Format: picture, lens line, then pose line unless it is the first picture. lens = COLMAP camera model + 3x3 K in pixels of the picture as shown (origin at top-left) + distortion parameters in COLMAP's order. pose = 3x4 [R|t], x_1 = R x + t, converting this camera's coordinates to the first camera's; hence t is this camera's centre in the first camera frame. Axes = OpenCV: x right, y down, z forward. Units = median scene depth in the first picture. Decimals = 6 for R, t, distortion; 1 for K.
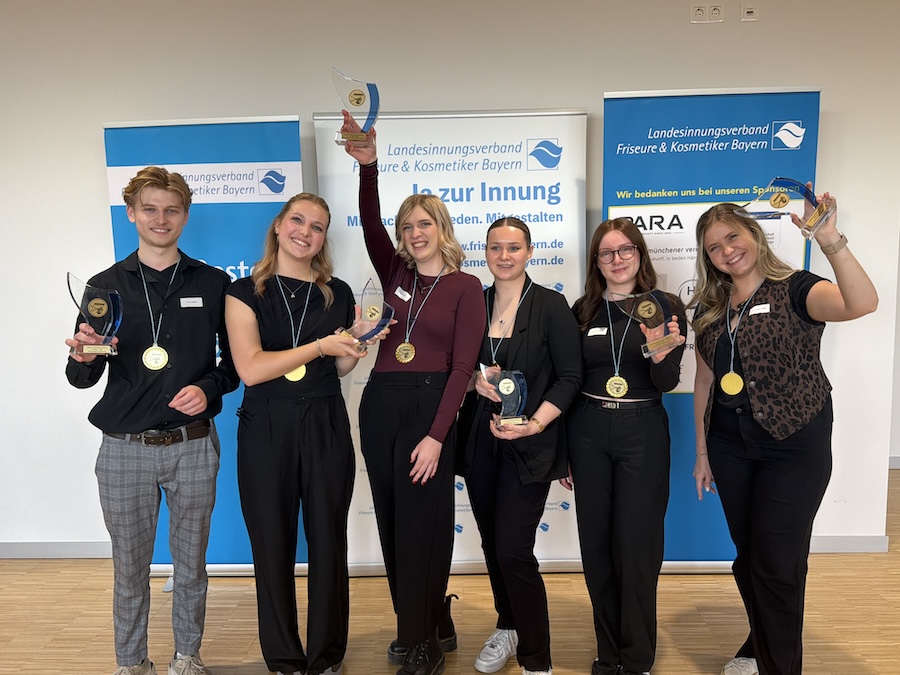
lens RADIAL K [[743.9, 0, 443.5], [0, 743.9, 341.4], [0, 0, 1]] dist [0.045527, -0.095742]
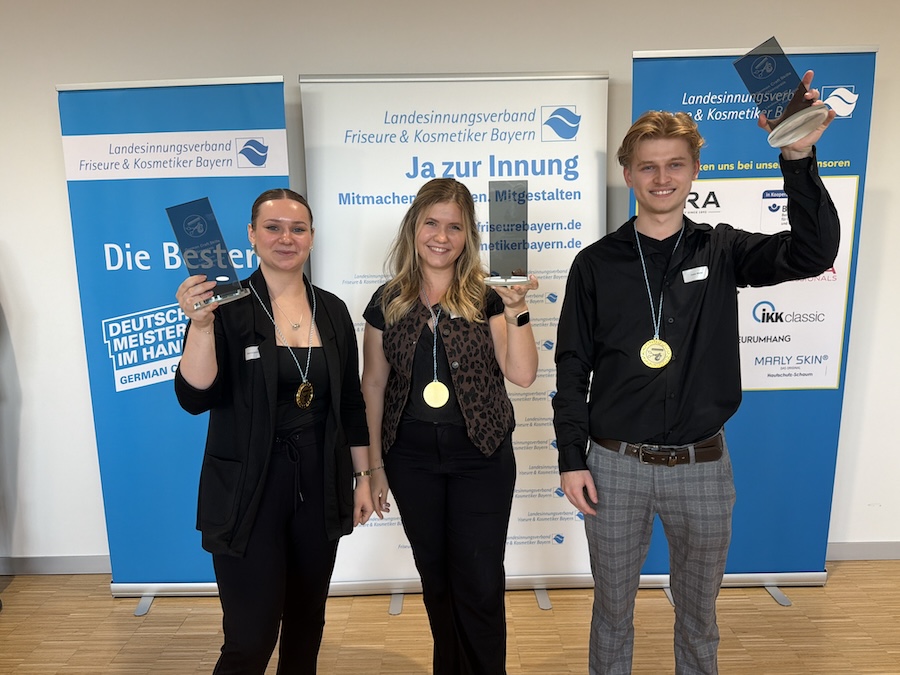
lens RADIAL K [[715.7, 0, 441.6], [0, 715.7, 340.7], [0, 0, 1]] dist [-0.003455, -0.009943]
pose [[0.999595, -0.003885, 0.028201, -0.031793], [0.003240, 0.999733, 0.022872, -0.012231], [-0.028283, -0.022772, 0.999341, 0.146761]]
